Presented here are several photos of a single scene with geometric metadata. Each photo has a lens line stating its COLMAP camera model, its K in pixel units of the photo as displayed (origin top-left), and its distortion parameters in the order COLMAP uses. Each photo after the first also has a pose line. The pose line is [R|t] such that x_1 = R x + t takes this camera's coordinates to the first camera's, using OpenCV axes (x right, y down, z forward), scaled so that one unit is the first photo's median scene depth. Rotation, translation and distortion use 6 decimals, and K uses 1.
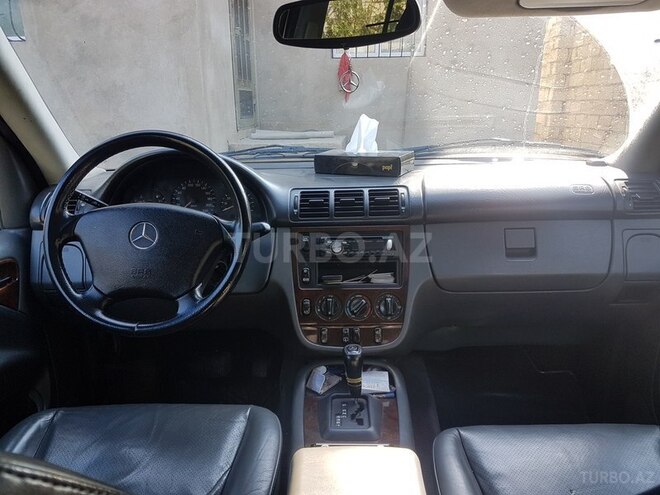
lens RADIAL K [[515.5, 0, 327.5], [0, 515.5, 266.1], [0, 0, 1]] dist [0.190114, -0.343861]
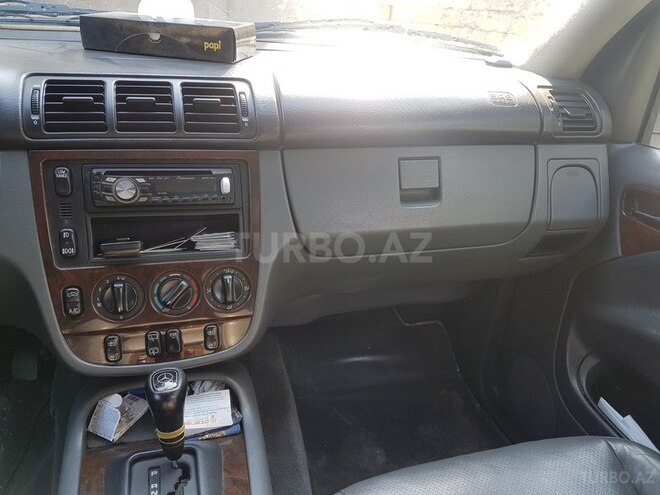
lens RADIAL K [[515.5, 0, 327.5], [0, 515.5, 266.1], [0, 0, 1]] dist [0.190114, -0.343861]
pose [[0.948748, -0.058798, 0.310515, 0.041707], [0.005815, 0.985621, 0.168869, -0.048862], [-0.315980, -0.158409, 0.935448, 0.397379]]
